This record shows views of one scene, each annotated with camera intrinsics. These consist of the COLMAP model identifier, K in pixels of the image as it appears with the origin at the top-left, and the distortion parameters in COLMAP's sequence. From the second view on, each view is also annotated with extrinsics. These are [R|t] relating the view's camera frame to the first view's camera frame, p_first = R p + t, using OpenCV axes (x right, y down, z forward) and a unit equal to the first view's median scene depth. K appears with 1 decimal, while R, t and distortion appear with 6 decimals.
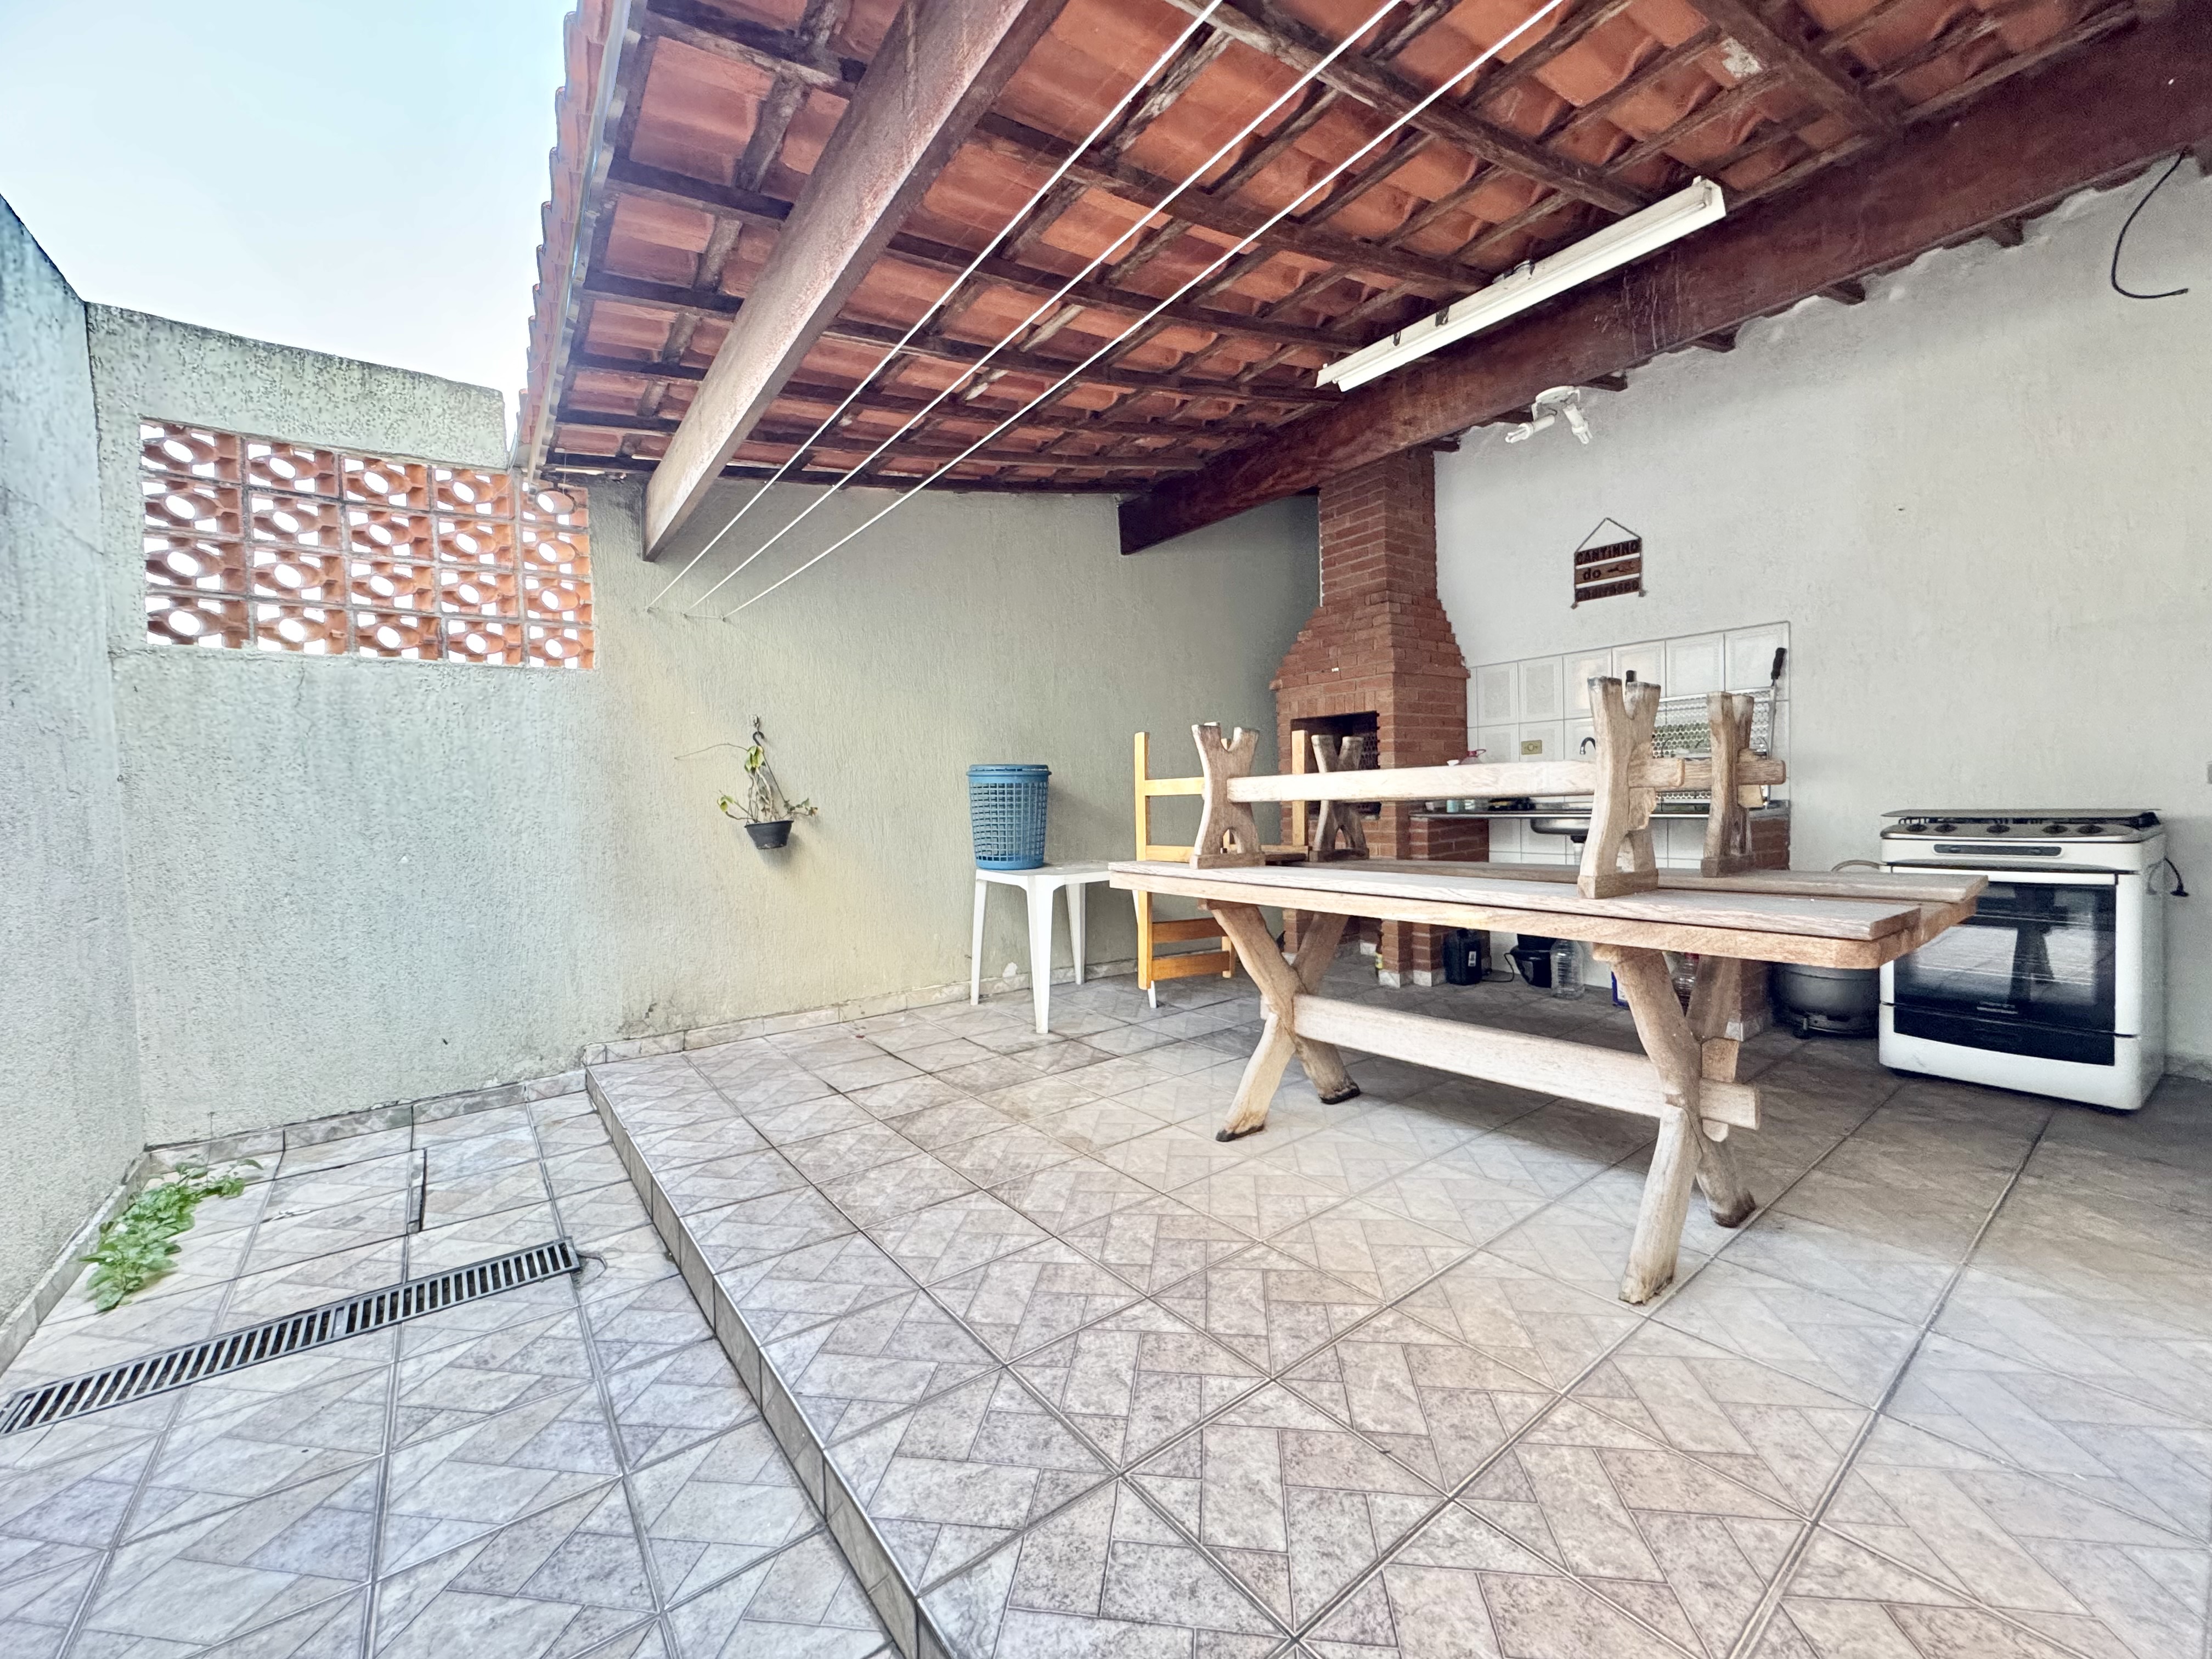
lens RADIAL K [[880.6, 0, 1102.5], [0, 880.6, 829.1], [0, 0, 1]] dist [-0.004301, 0.000280]
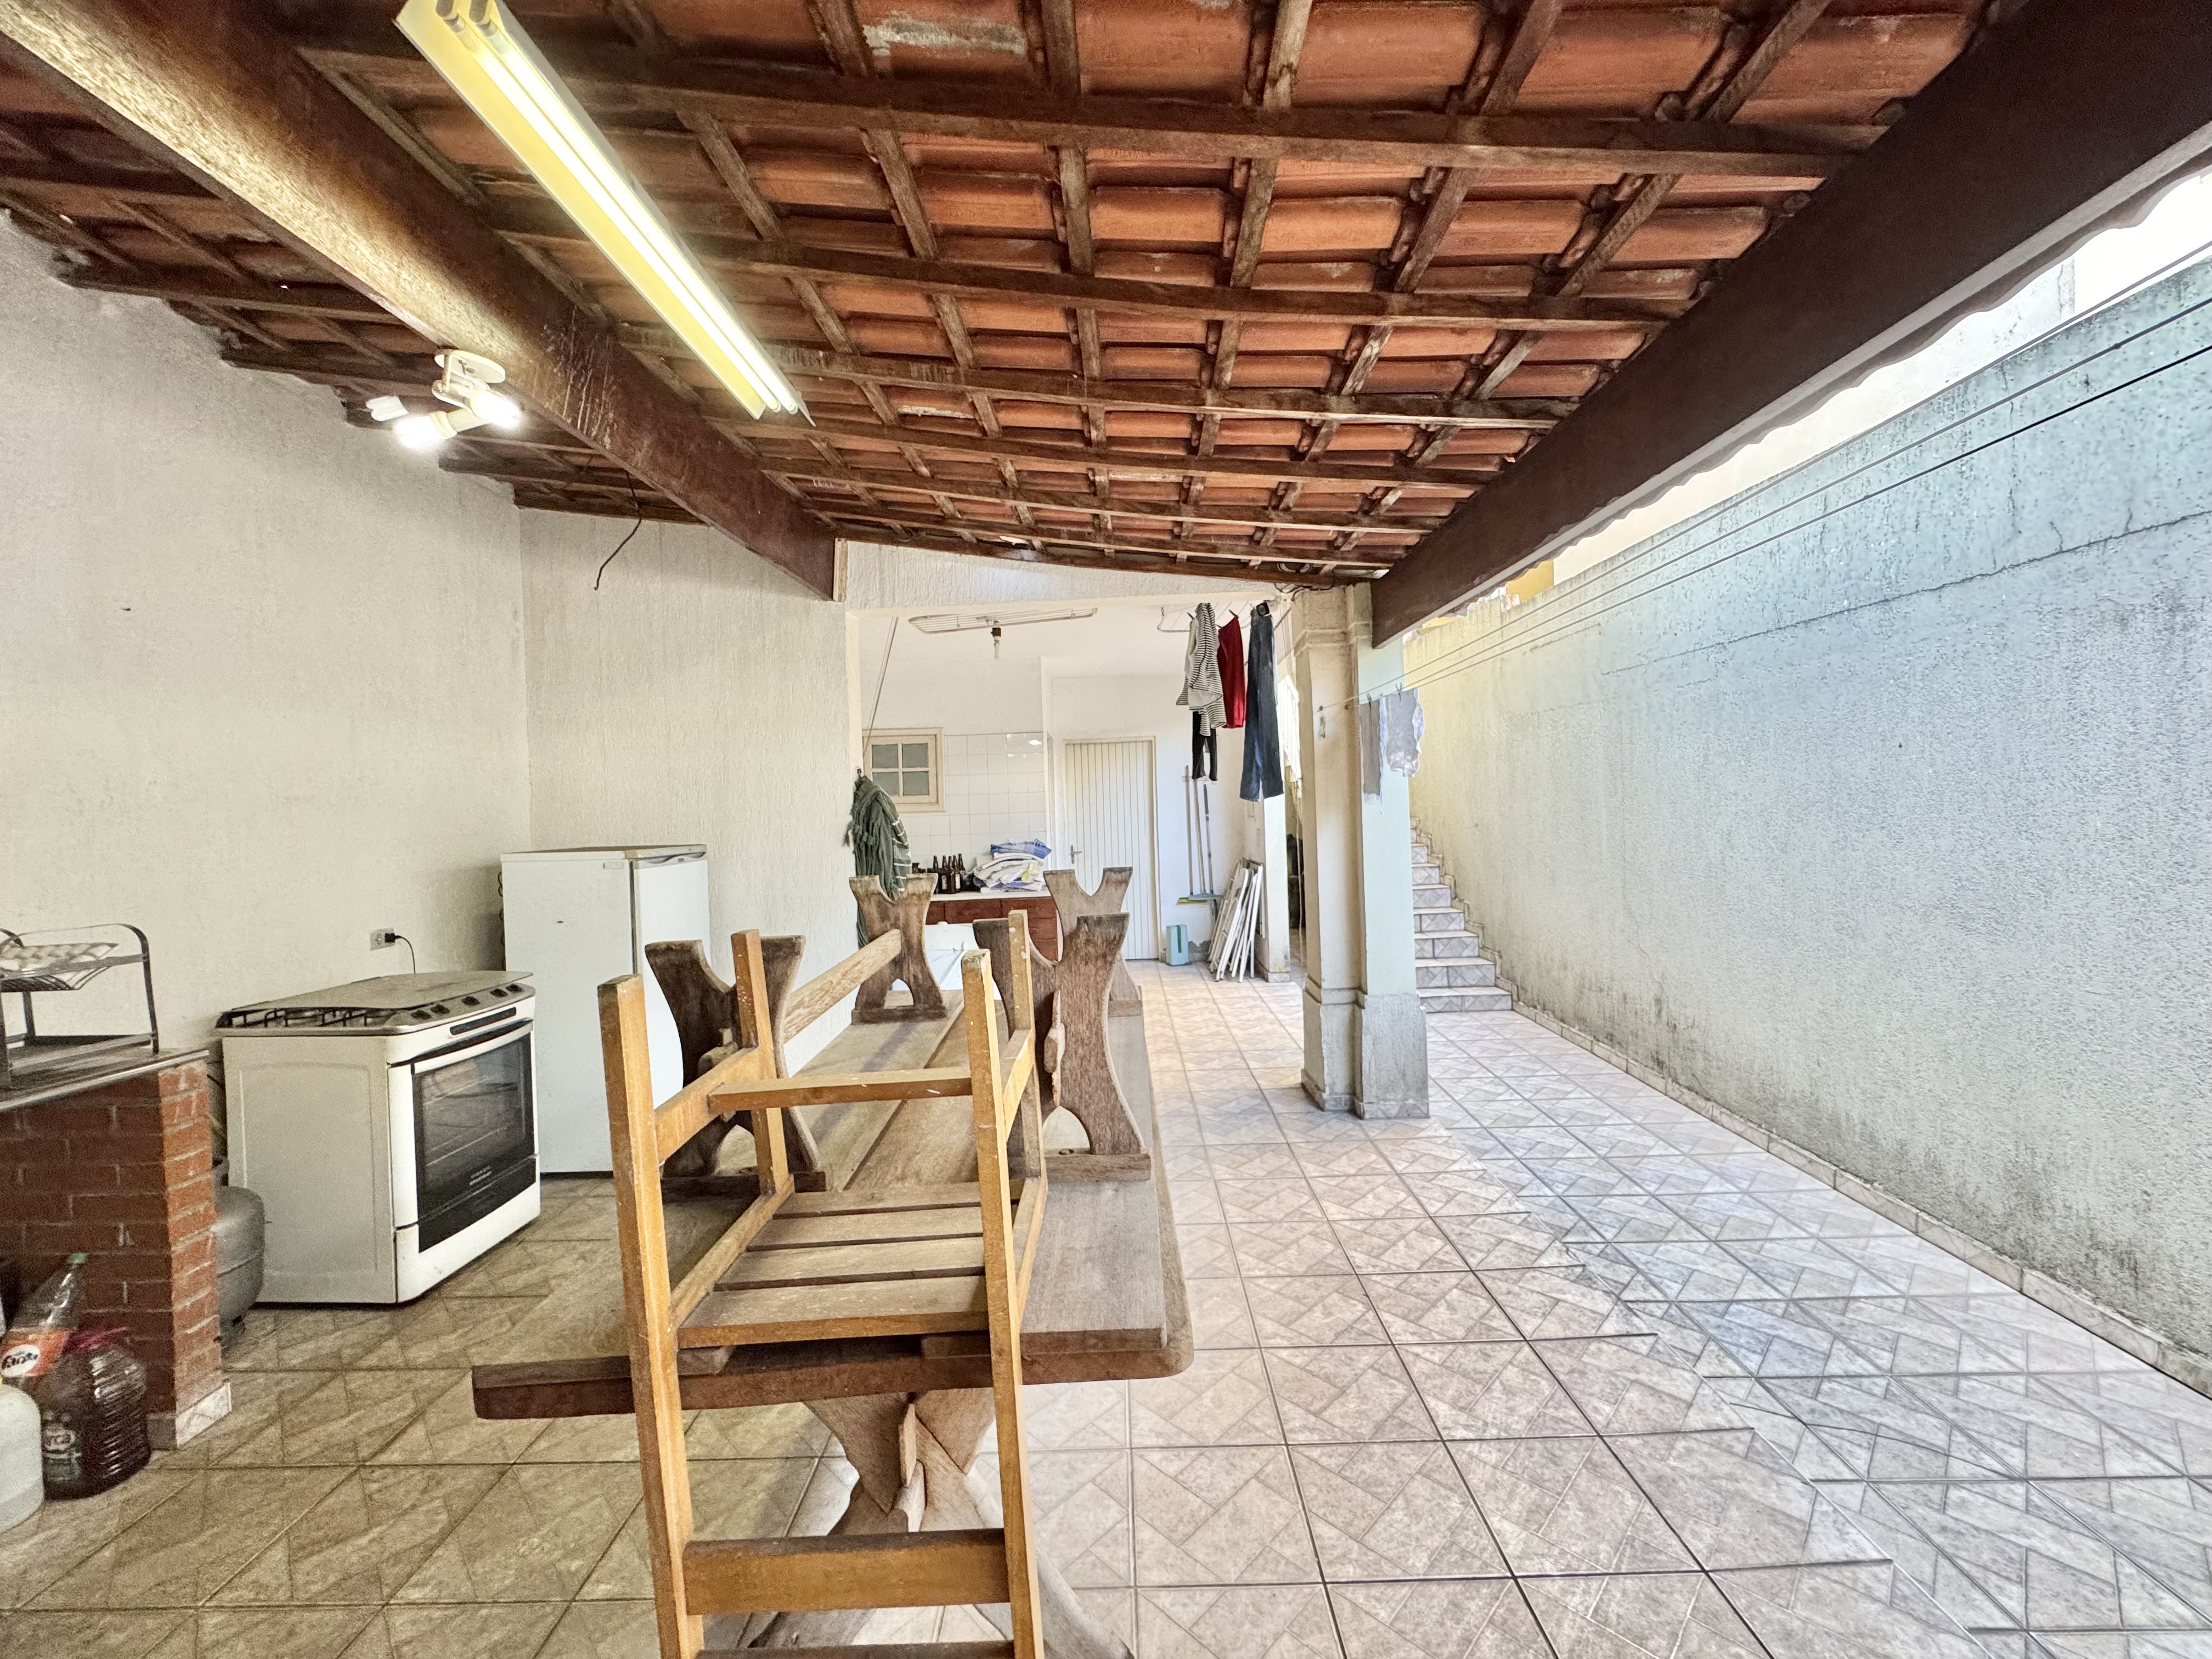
lens RADIAL K [[880.6, 0, 1102.5], [0, 880.6, 829.1], [0, 0, 1]] dist [-0.004301, 0.000280]
pose [[-0.787783, 0.040887, 0.614594, -0.191712], [0.077355, 0.996462, 0.032862, -0.168381], [-0.611076, 0.073430, -0.788159, 1.275358]]
